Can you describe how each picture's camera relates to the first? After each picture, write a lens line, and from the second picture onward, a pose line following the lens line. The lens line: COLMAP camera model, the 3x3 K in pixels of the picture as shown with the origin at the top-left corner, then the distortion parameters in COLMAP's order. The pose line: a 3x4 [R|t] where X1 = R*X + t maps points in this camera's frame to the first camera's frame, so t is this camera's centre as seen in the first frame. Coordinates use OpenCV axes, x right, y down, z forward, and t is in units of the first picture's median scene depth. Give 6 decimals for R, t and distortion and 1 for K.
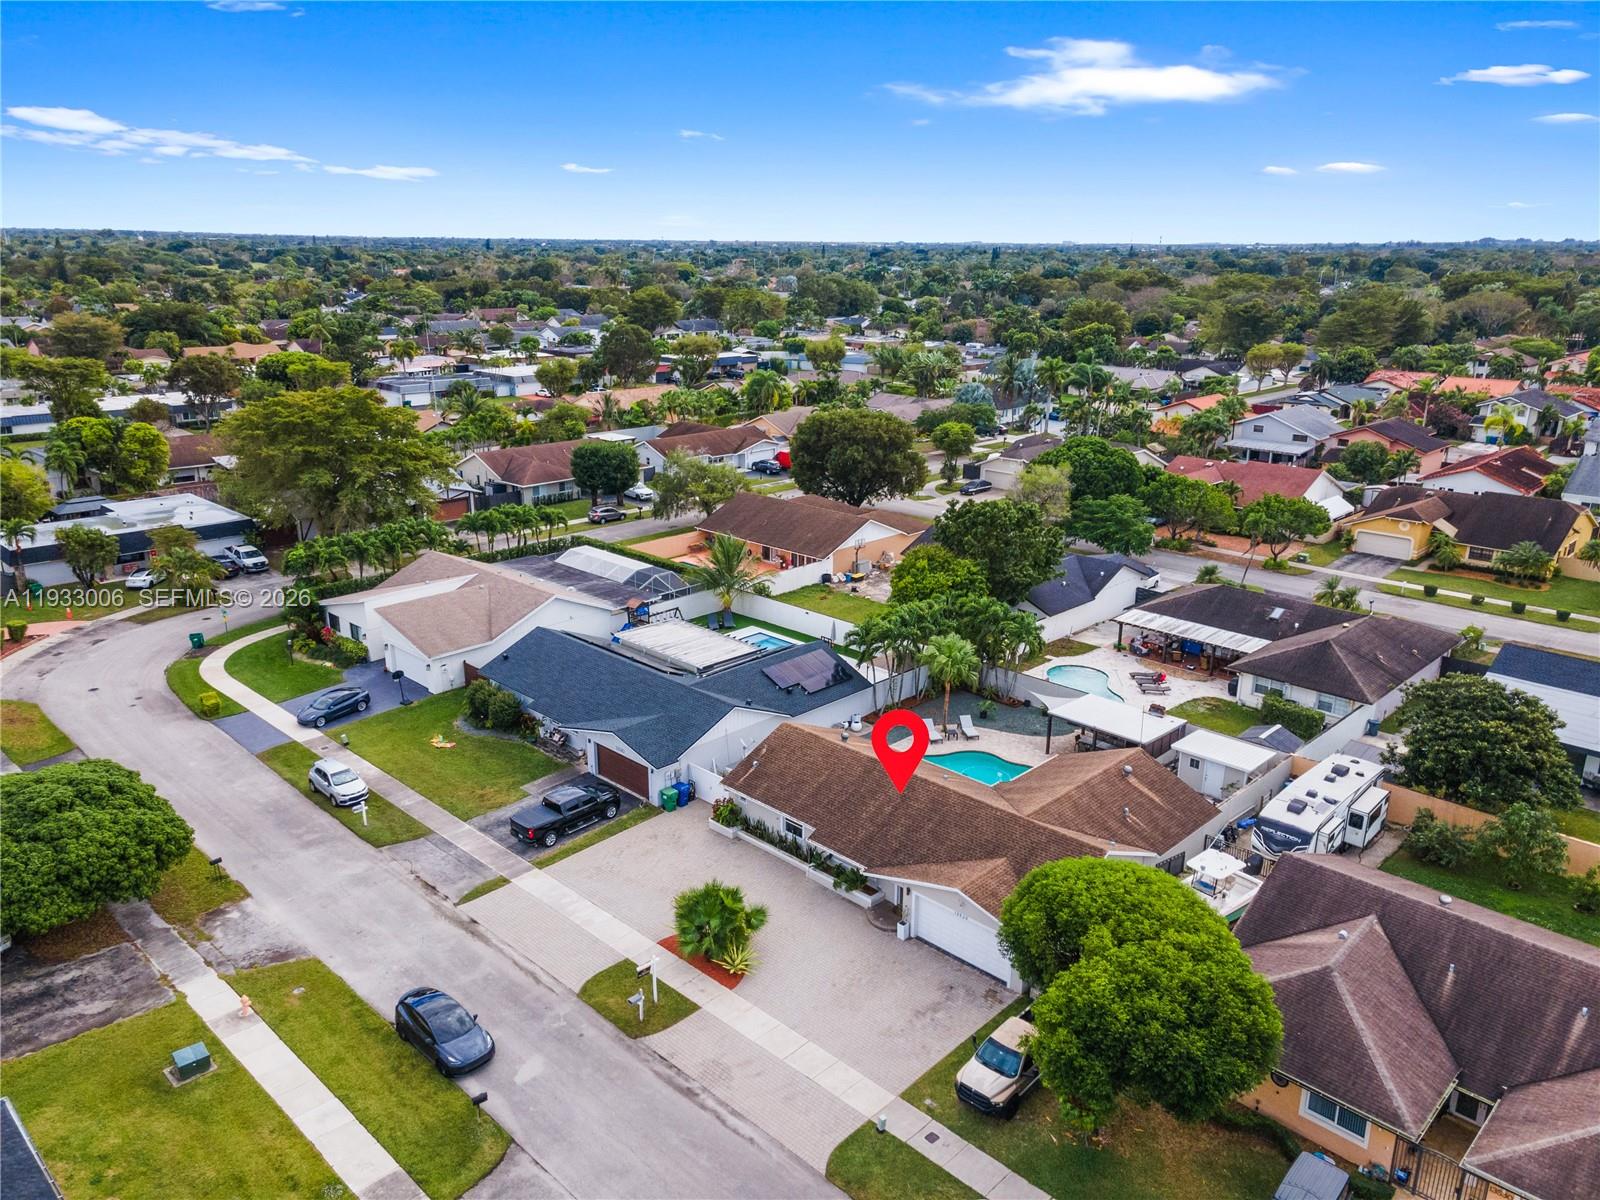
lens RADIAL K [[1157.7, 0, 805.1], [0, 1157.7, 599.9], [0, 0, 1]] dist [0.051455, -0.000207]
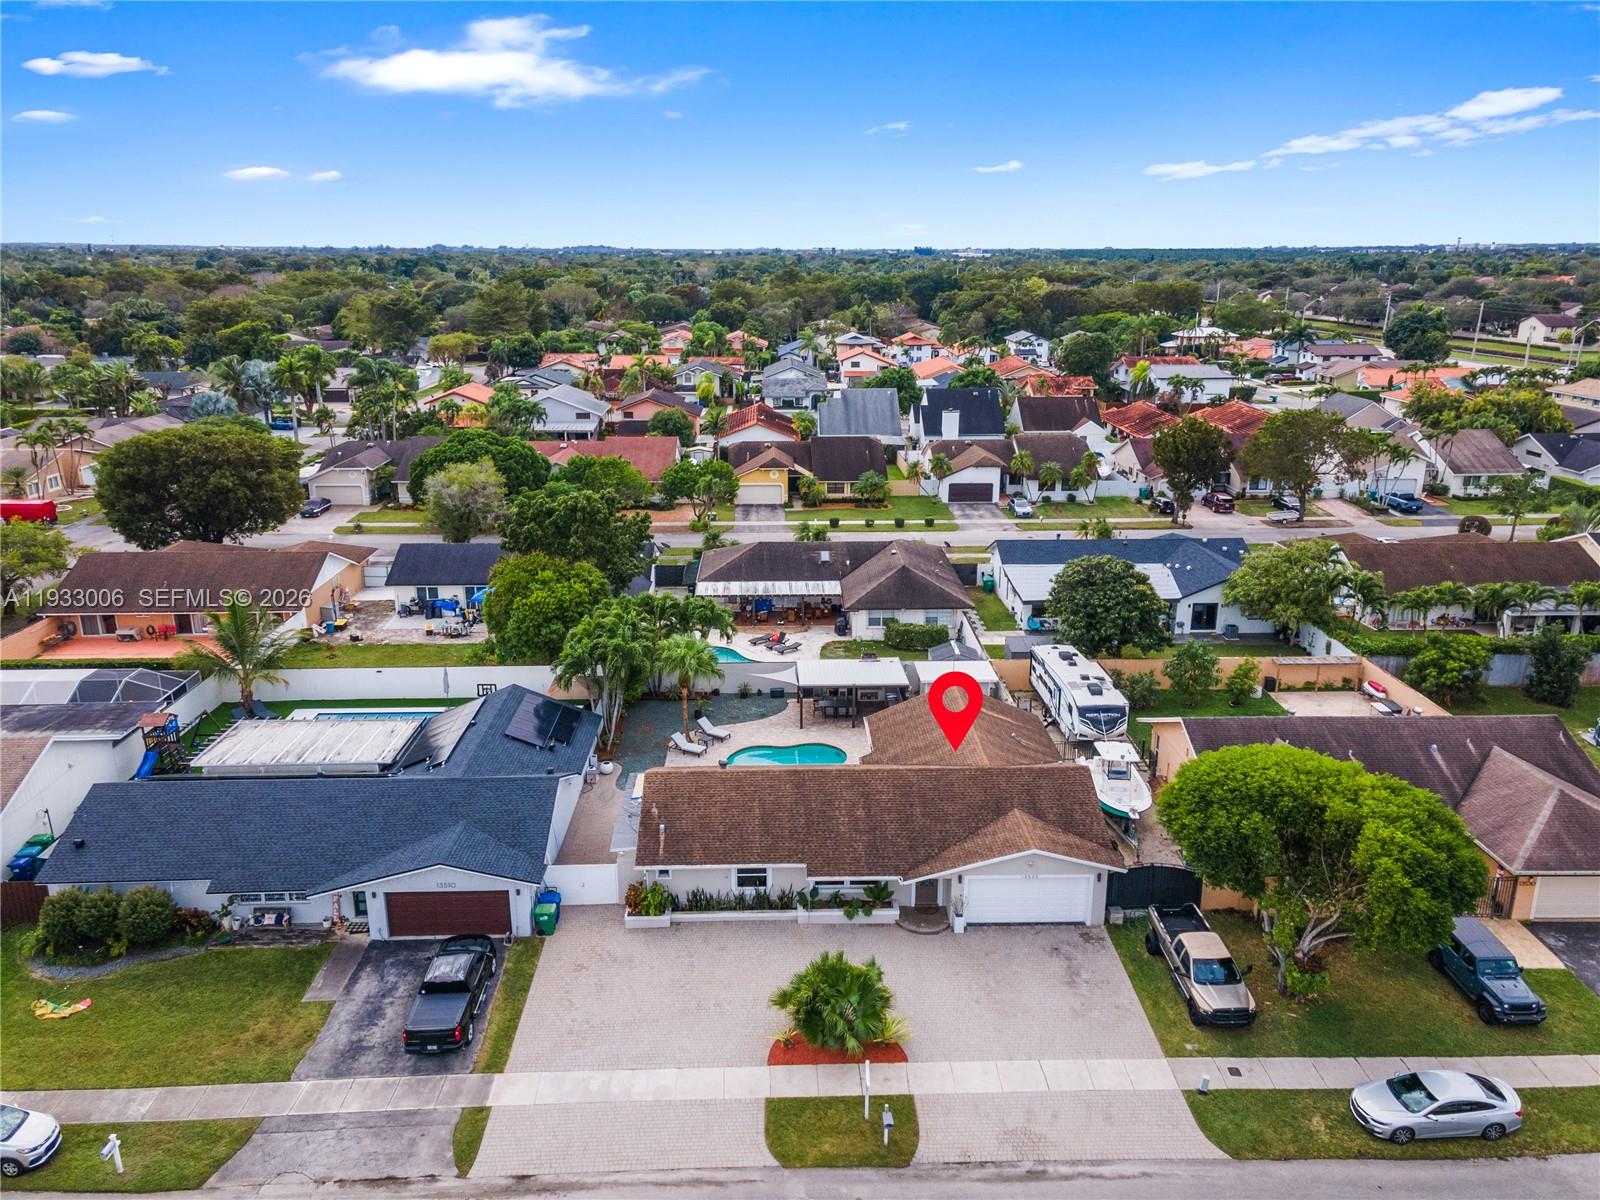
lens RADIAL K [[1179.6, 0, 804.6], [0, 1179.6, 596.3], [0, 0, 1]] dist [0.048303, 0.001435]
pose [[0.699478, -0.210177, 0.683050, -0.503463], [0.217238, 0.973080, 0.076957, -0.056430], [-0.680837, 0.094555, 0.726306, 0.325180]]
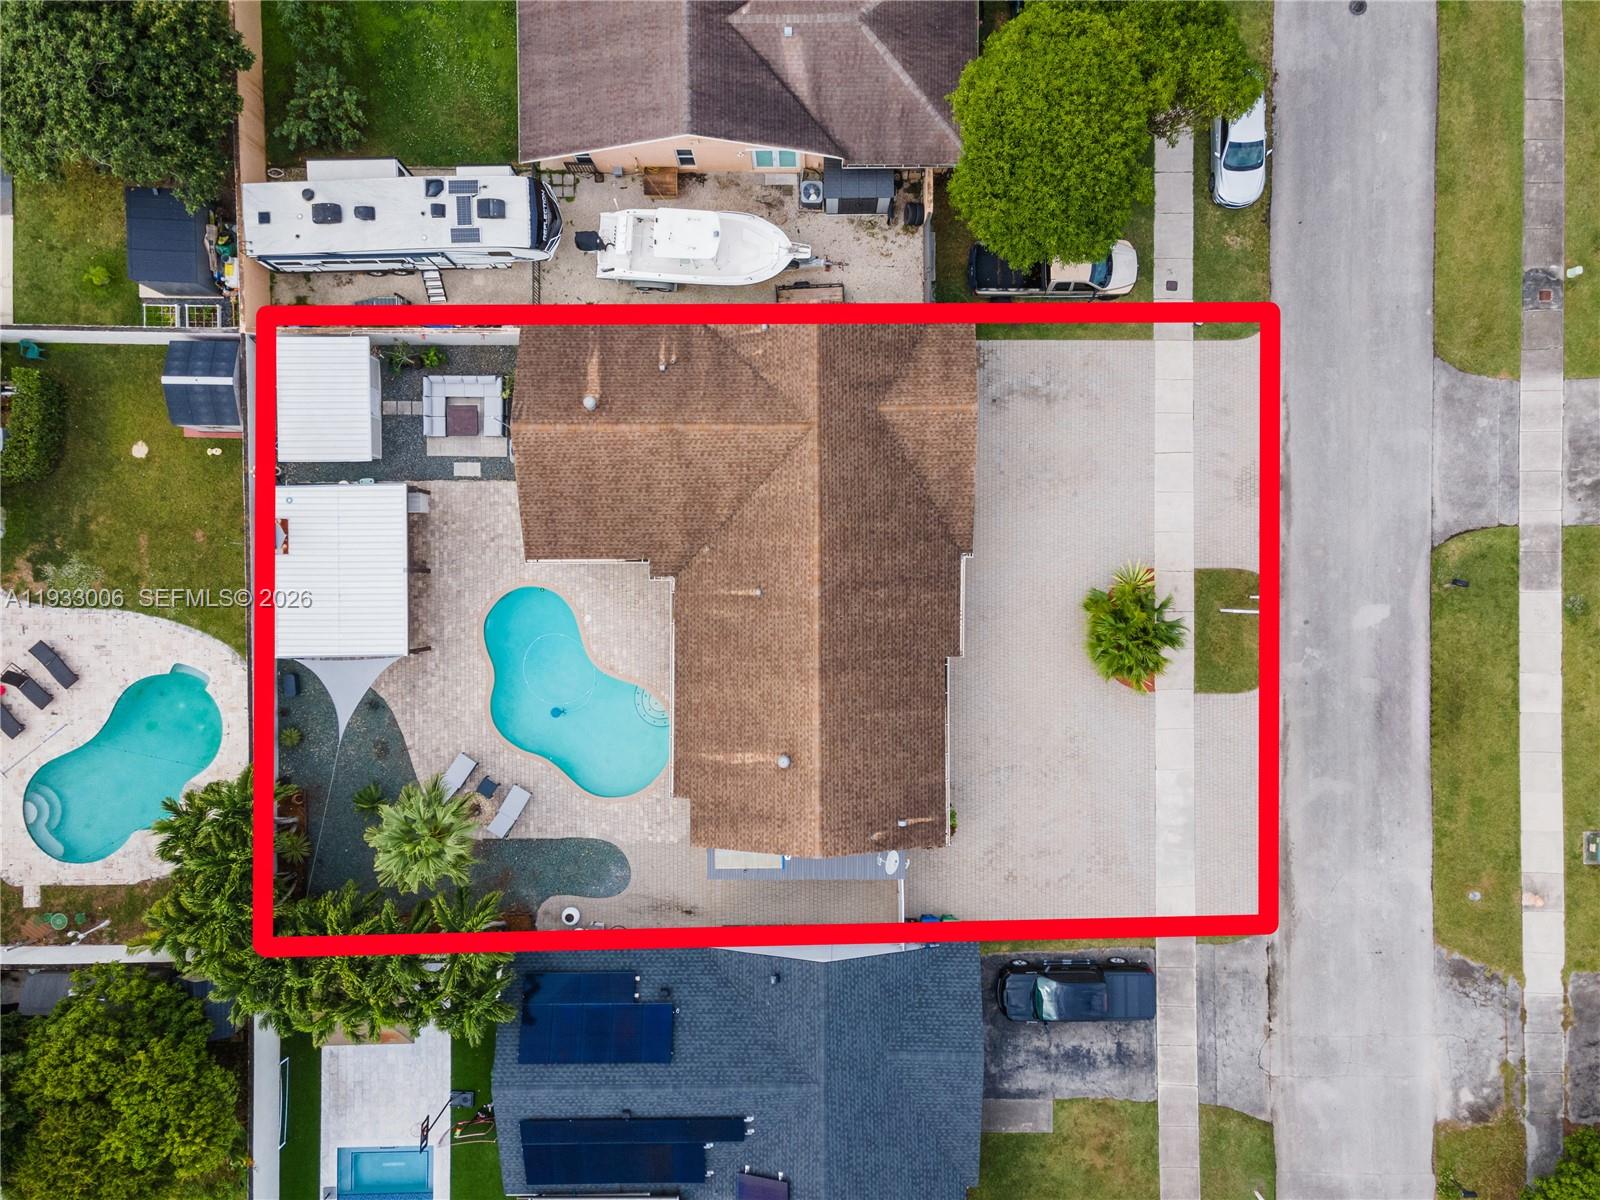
lens RADIAL K [[1179.6, 0, 804.6], [0, 1179.6, 596.3], [0, 0, 1]] dist [0.048303, 0.001435]
pose [[-0.697848, -0.715947, -0.020694, 0.111495], [0.205240, -0.227566, 0.951888, -0.520663], [-0.686211, 0.660026, 0.305747, 0.738066]]
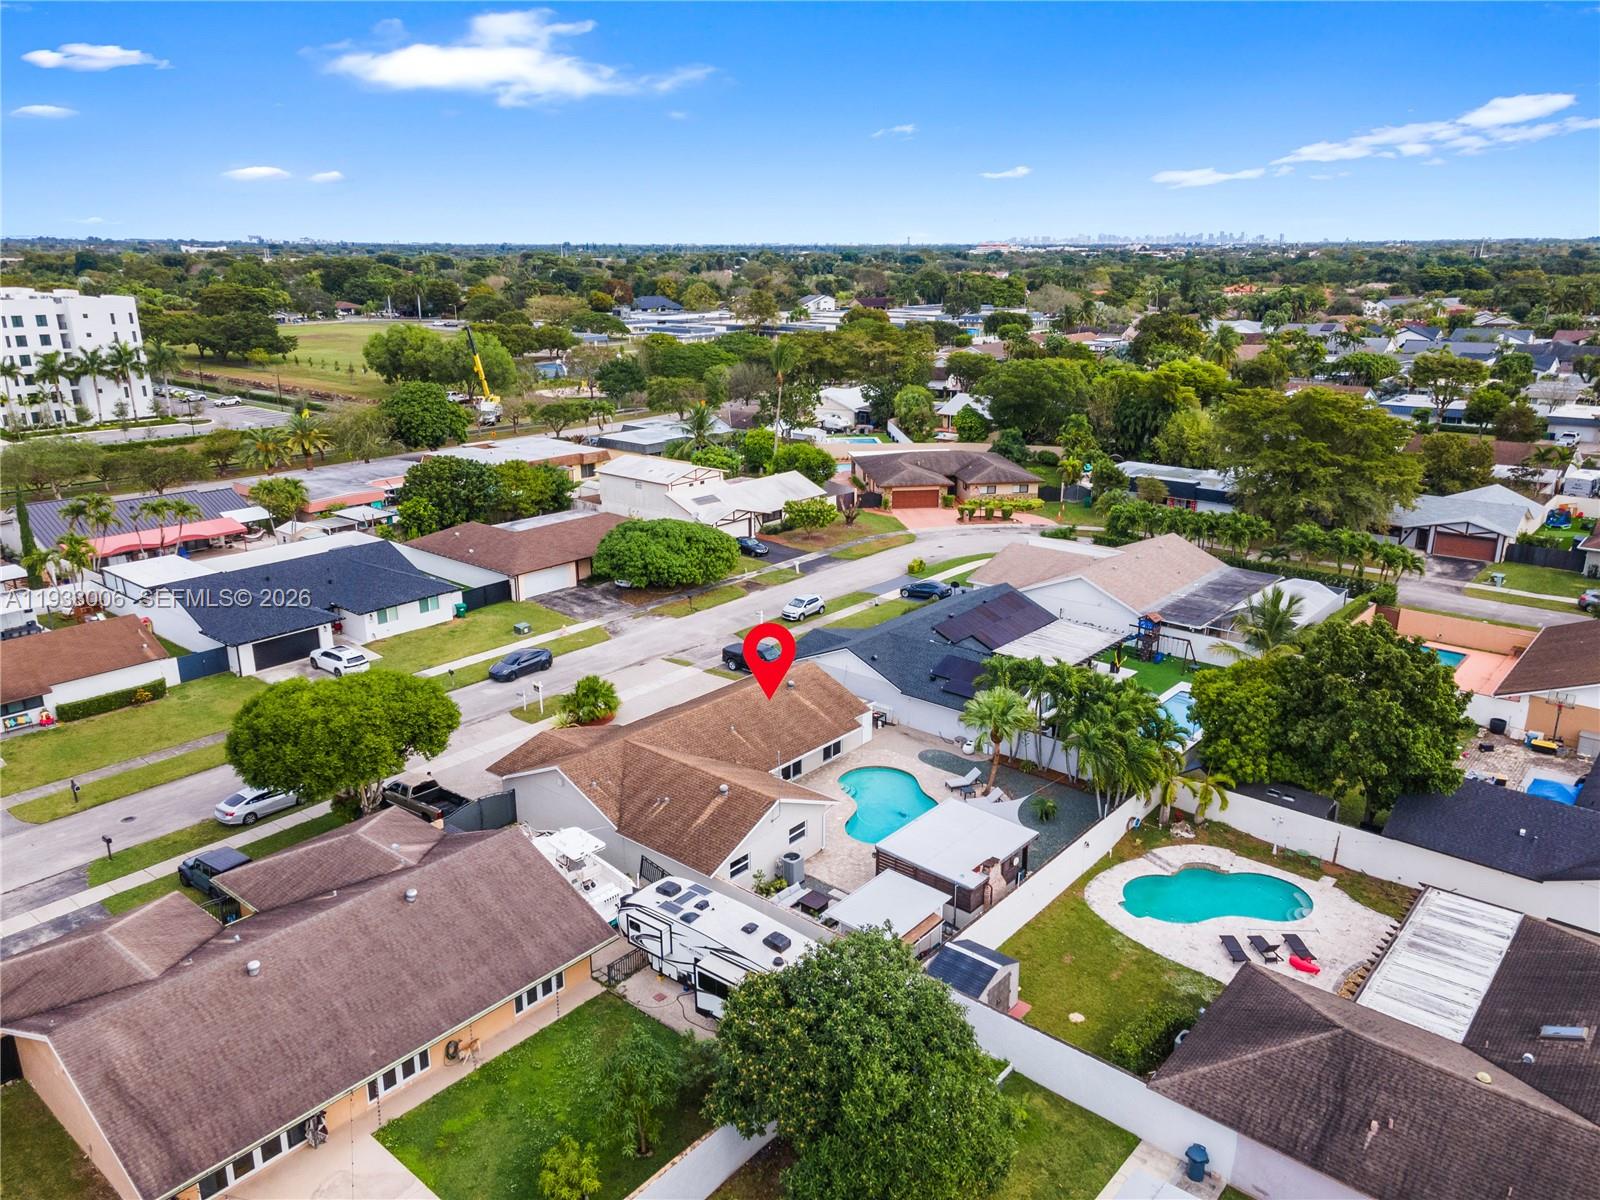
lens RADIAL K [[1179.6, 0, 804.6], [0, 1179.6, 596.3], [0, 0, 1]] dist [0.048303, 0.001435]
pose [[0.072226, 0.283501, -0.956248, 1.122117], [-0.295668, 0.921743, 0.250940, -0.254803], [0.952557, 0.264607, 0.150396, 0.835673]]
